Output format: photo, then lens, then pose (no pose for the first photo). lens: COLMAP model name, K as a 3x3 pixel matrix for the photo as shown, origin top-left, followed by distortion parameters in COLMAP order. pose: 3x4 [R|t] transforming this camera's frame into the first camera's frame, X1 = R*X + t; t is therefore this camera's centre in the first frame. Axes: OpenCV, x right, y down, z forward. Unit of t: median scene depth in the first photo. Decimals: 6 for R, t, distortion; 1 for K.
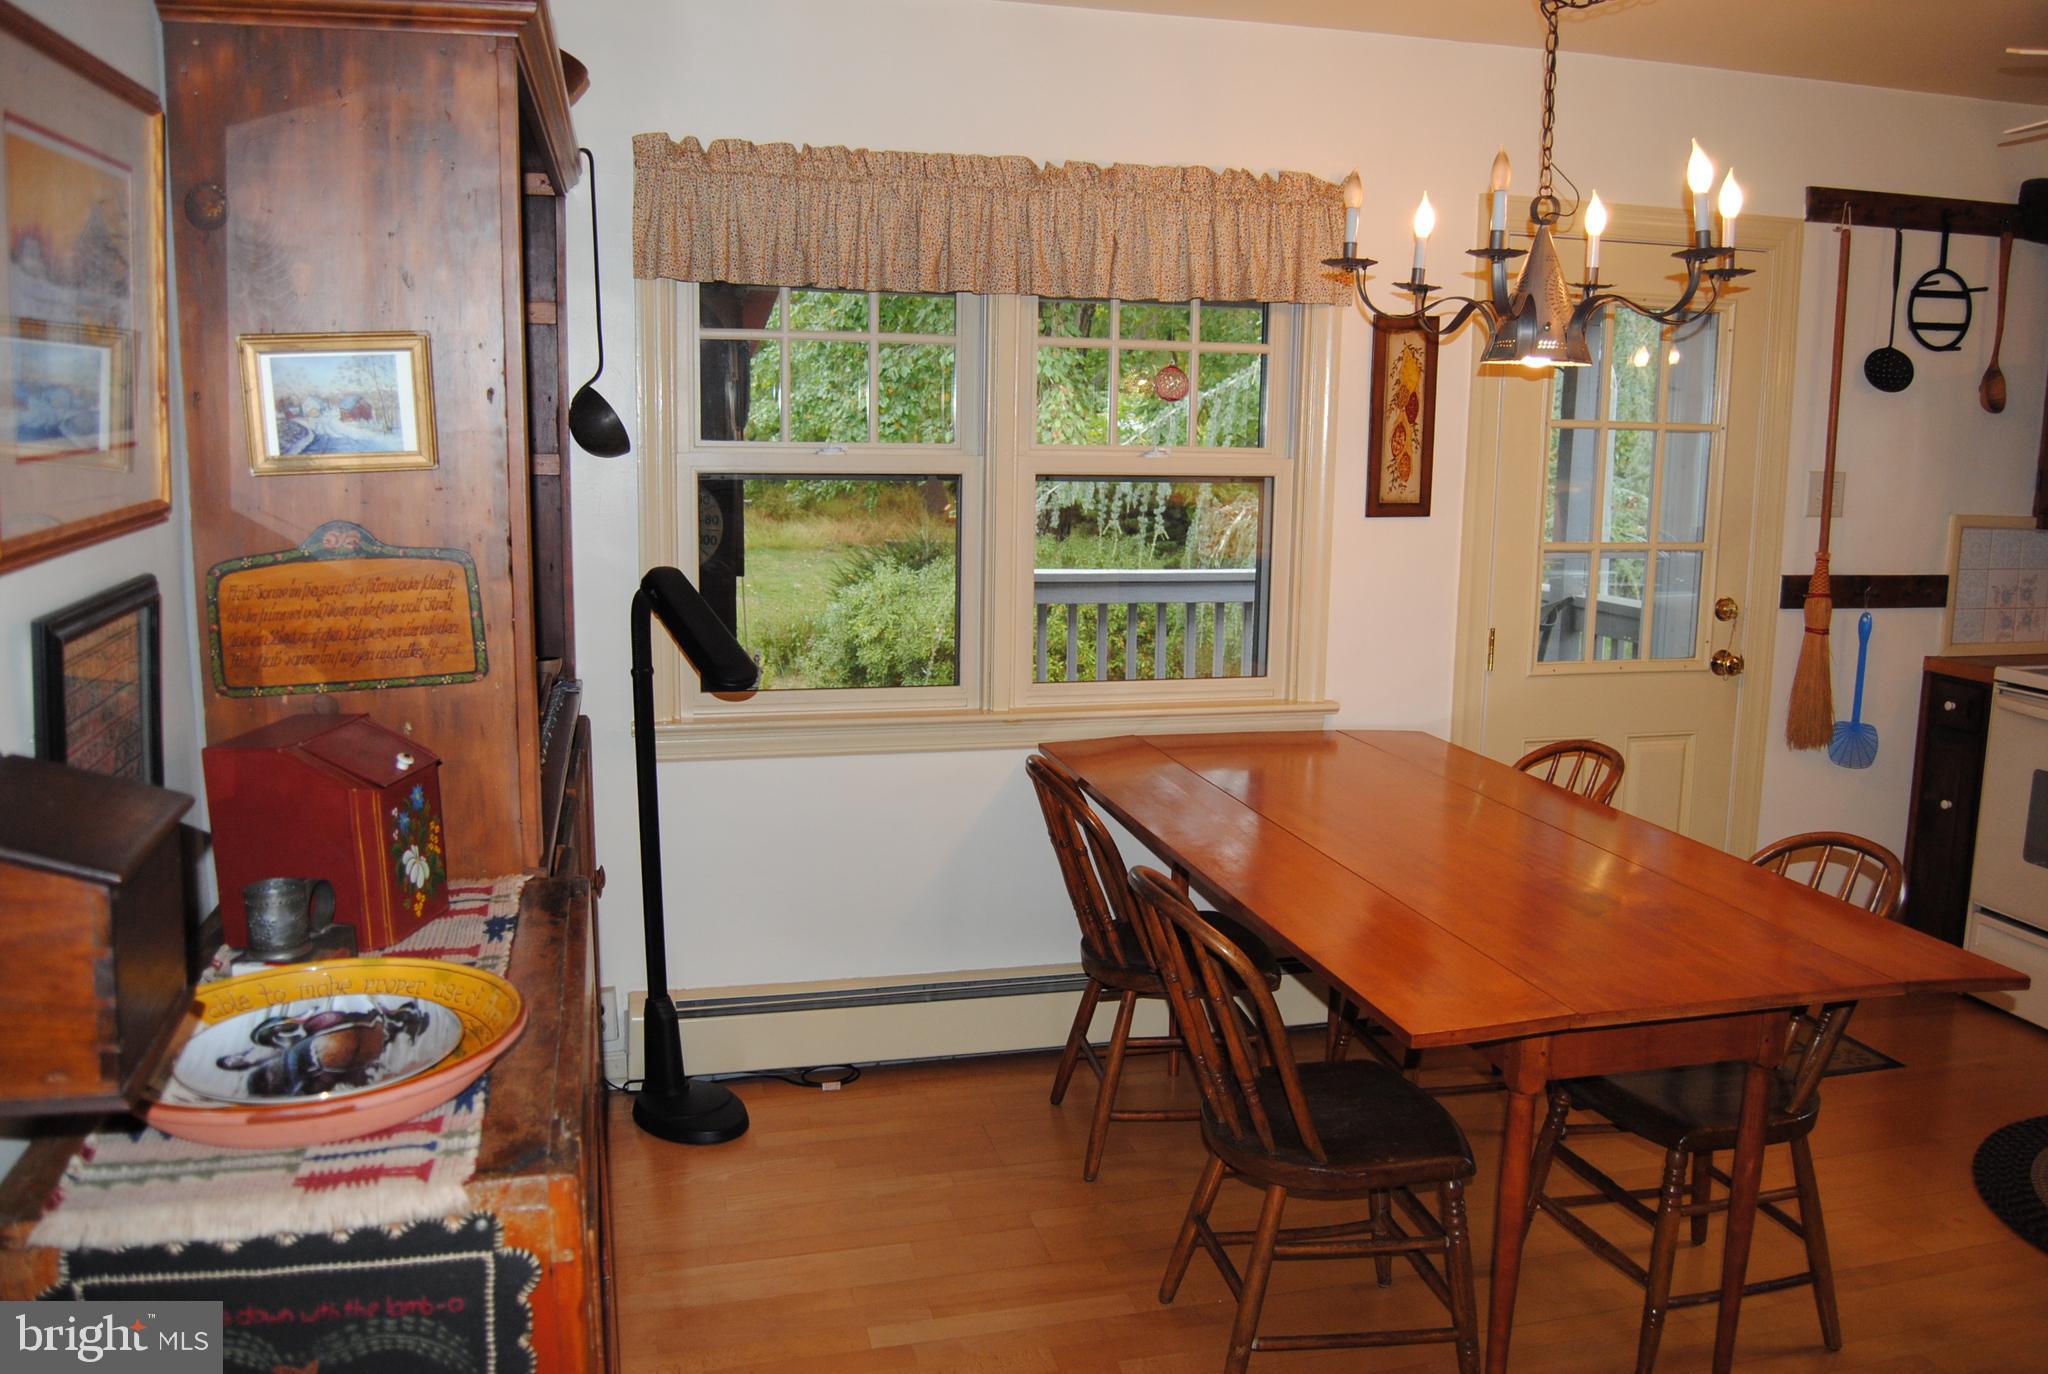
lens RADIAL K [[1632.2, 0, 1038.5], [0, 1632.2, 684.3], [0, 0, 1]] dist [-0.095303, 0.035095]
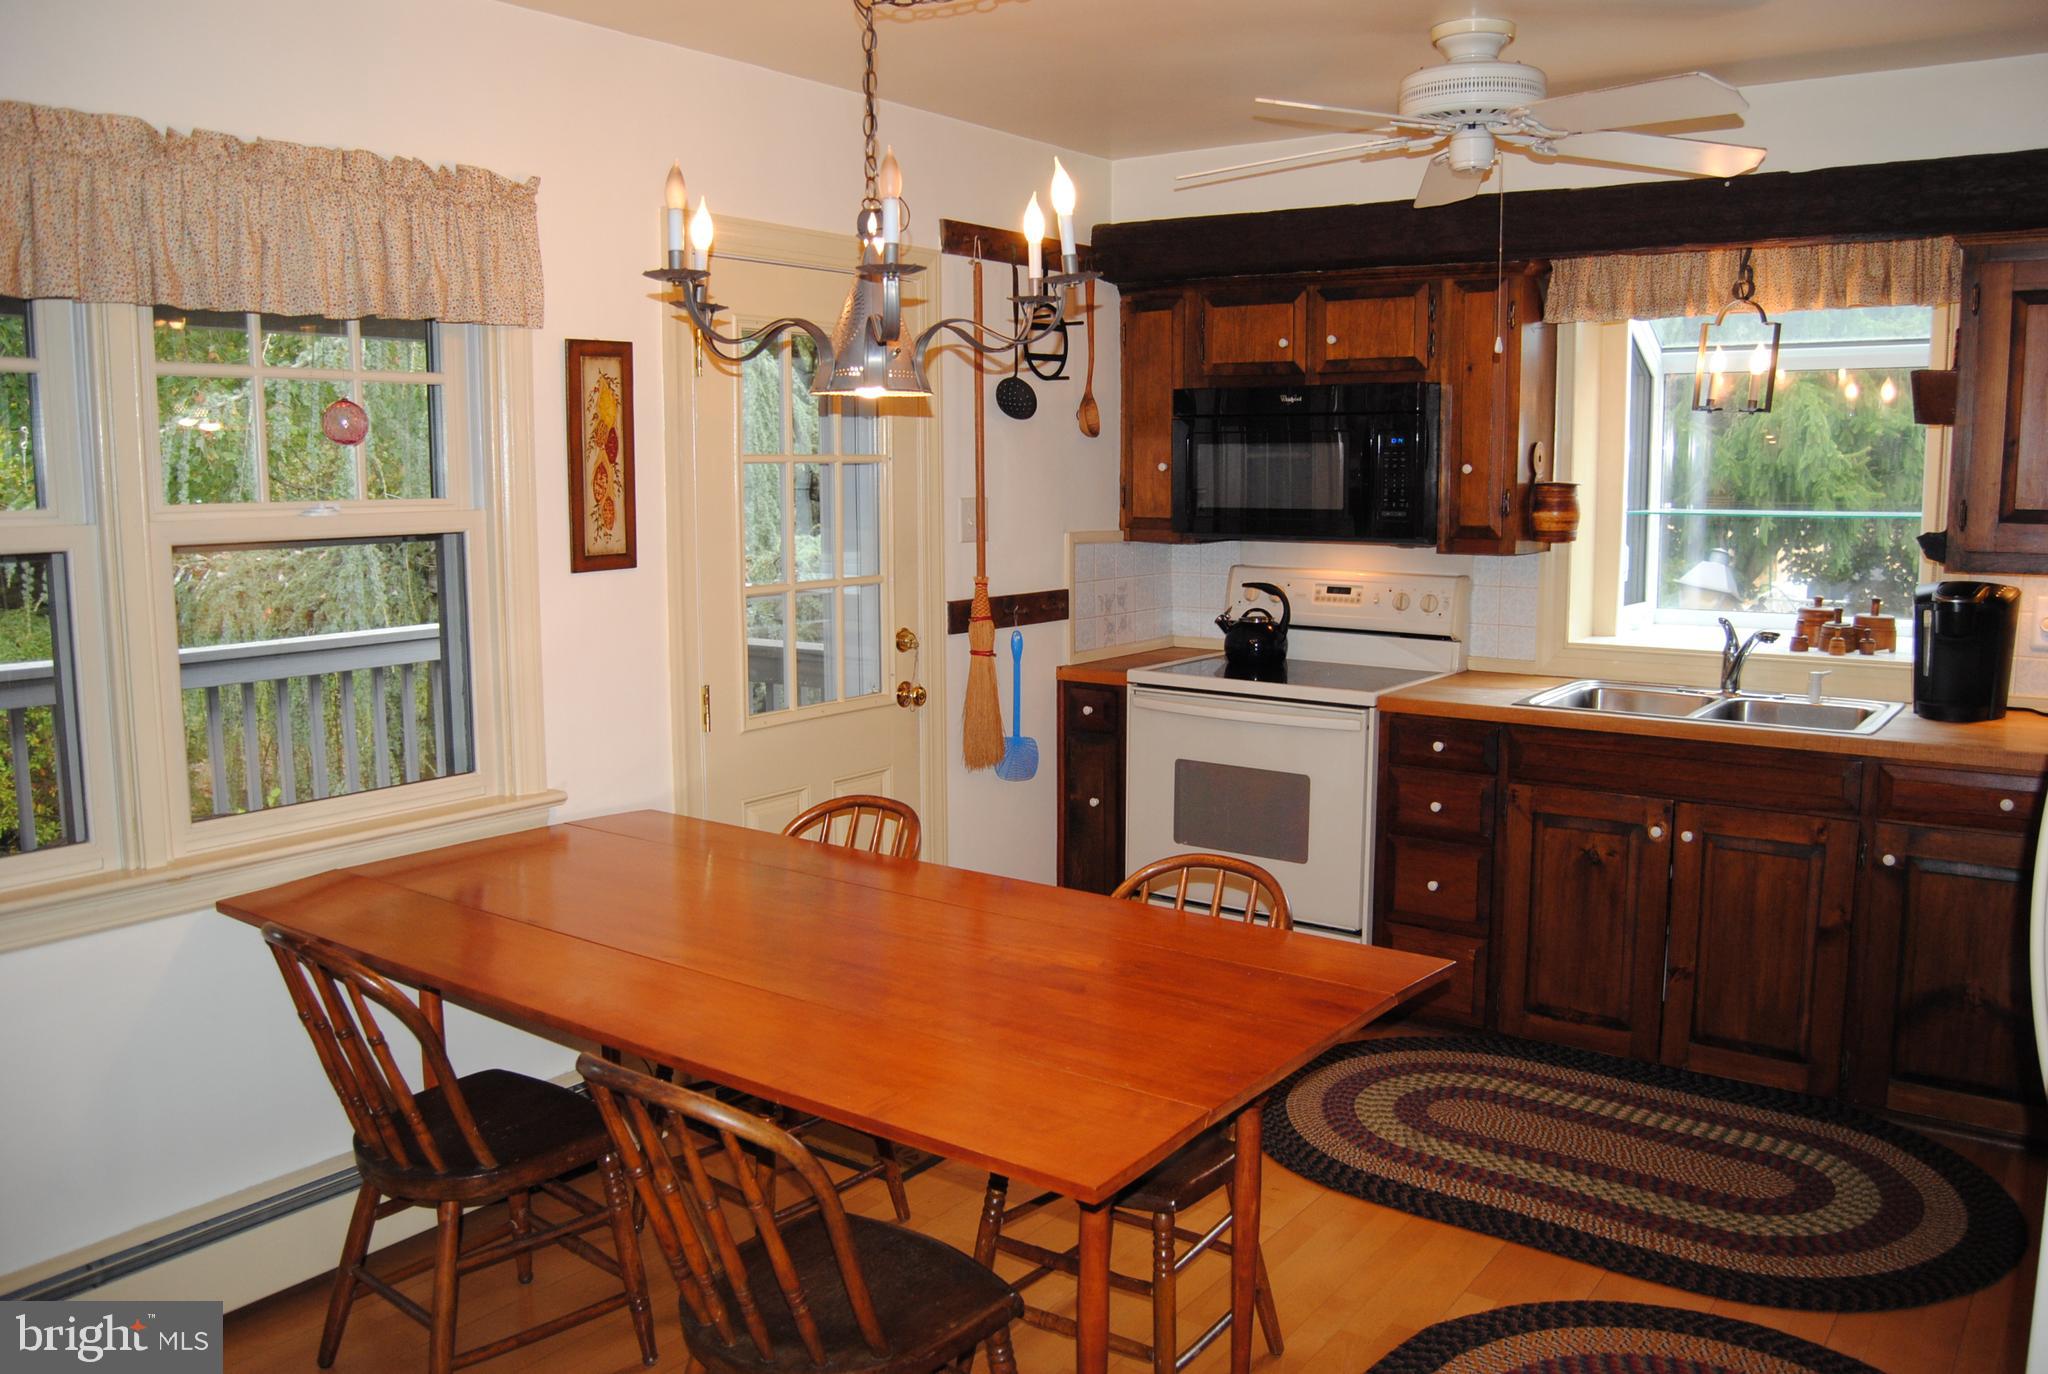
lens RADIAL K [[1632.2, 0, 1038.5], [0, 1632.2, 684.3], [0, 0, 1]] dist [-0.095303, 0.035095]
pose [[0.764749, -0.103831, 0.635907, -0.161130], [0.117031, 0.992898, 0.021378, -0.033445], [-0.633610, 0.058072, 0.771470, 0.181681]]
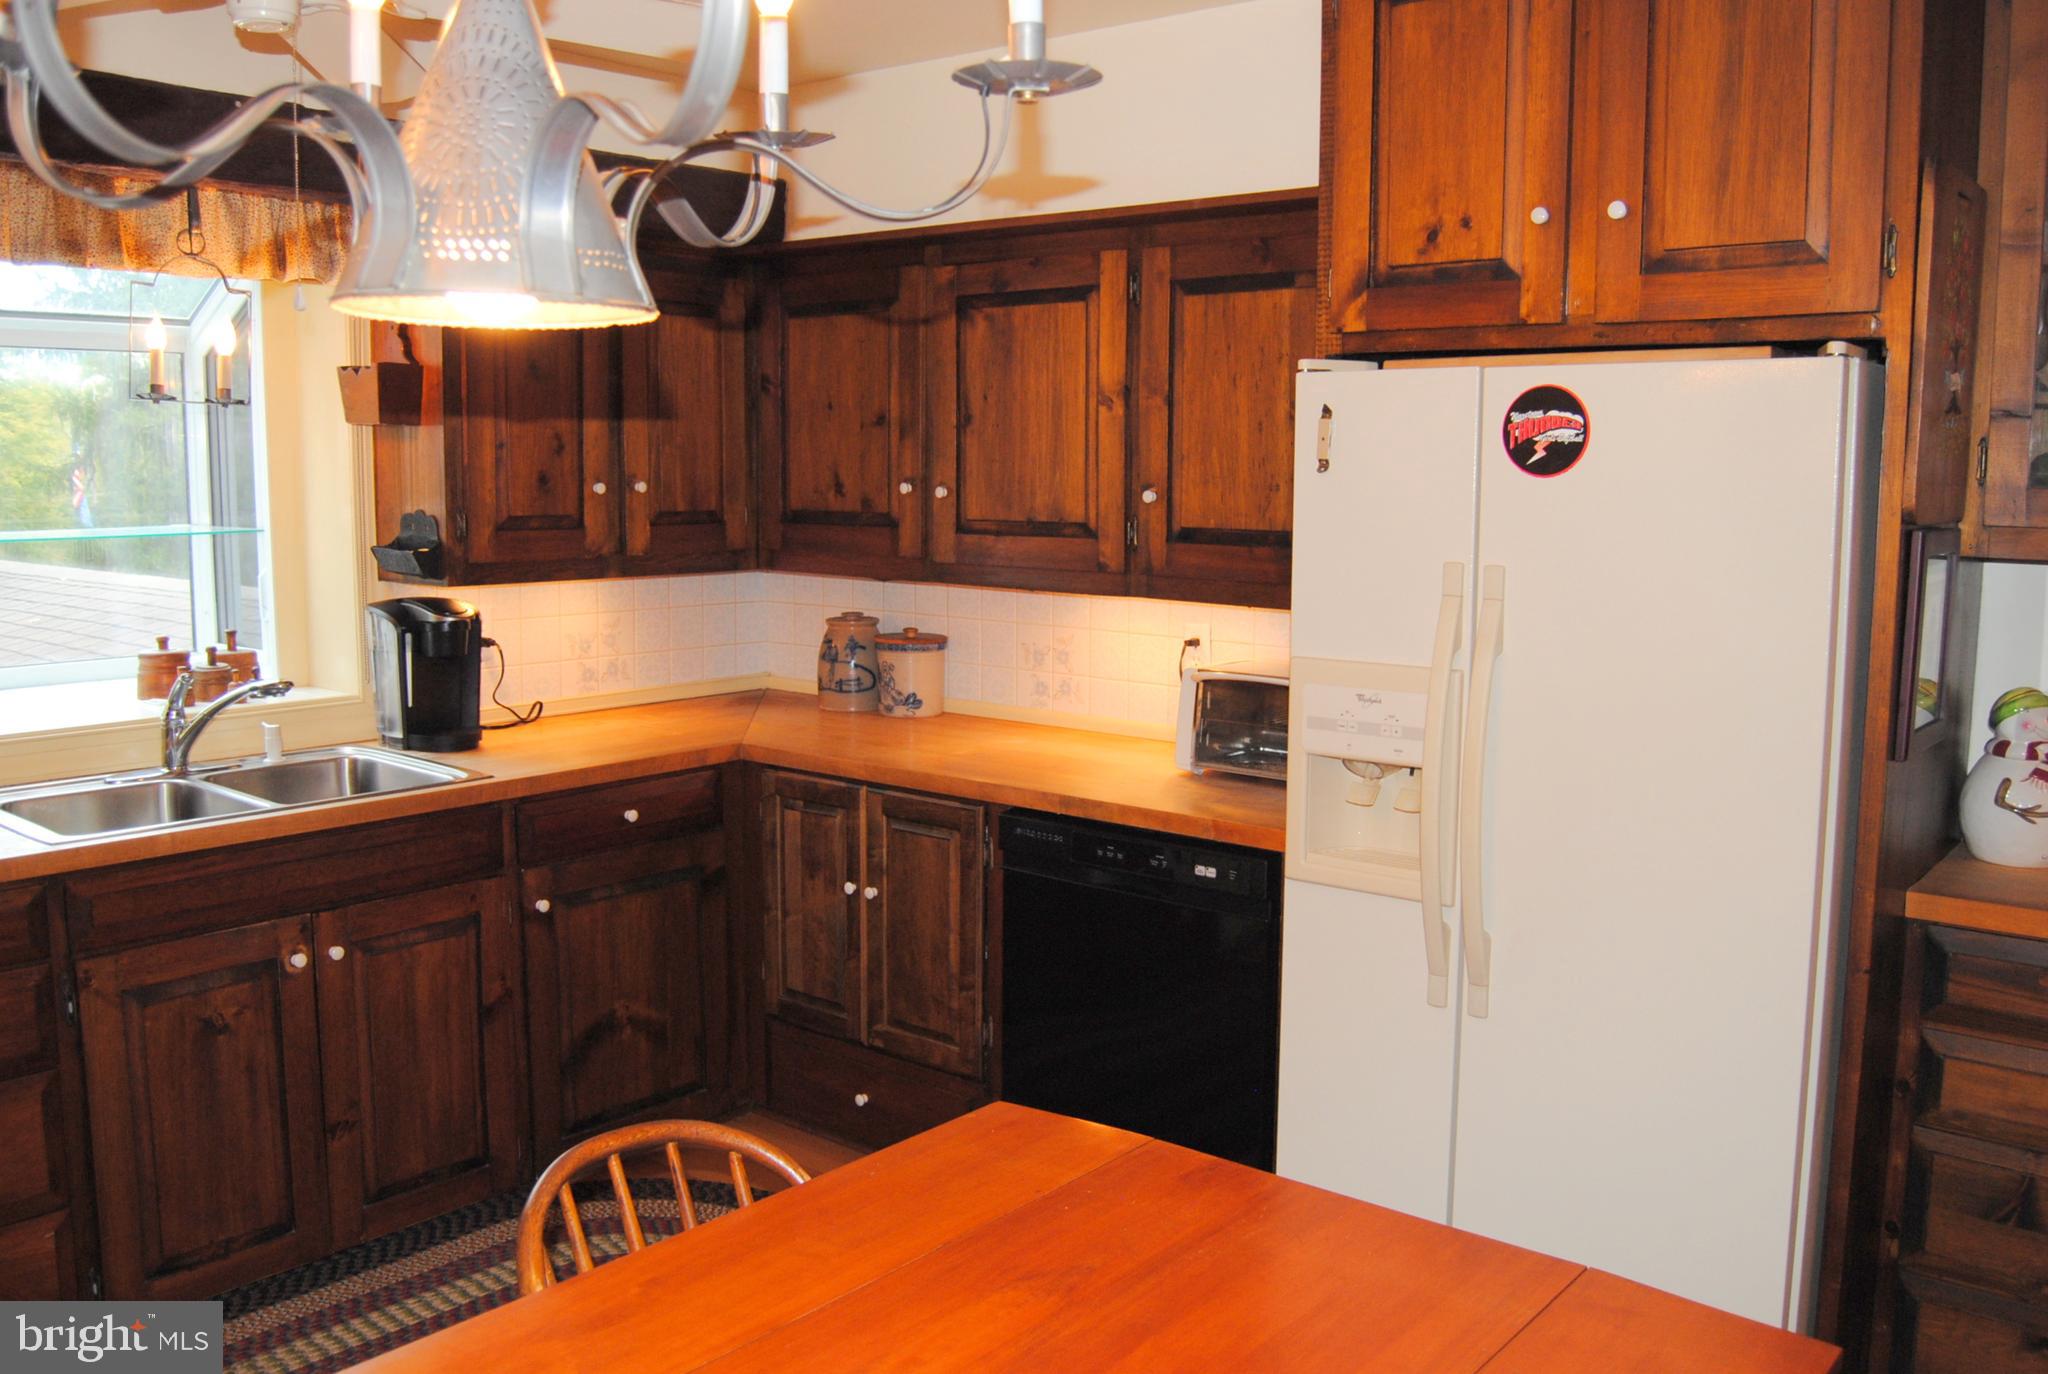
lens RADIAL K [[1652.5, 0, 1024.0], [0, 1652.5, 687.0], [0, 0, 1]] dist [-0.085417, 0.006057]
pose [[-0.589946, -0.119927, 0.798487, -0.035235], [0.115237, 0.966280, 0.230269, -0.130864], [-0.799178, 0.227861, -0.556233, 0.811409]]
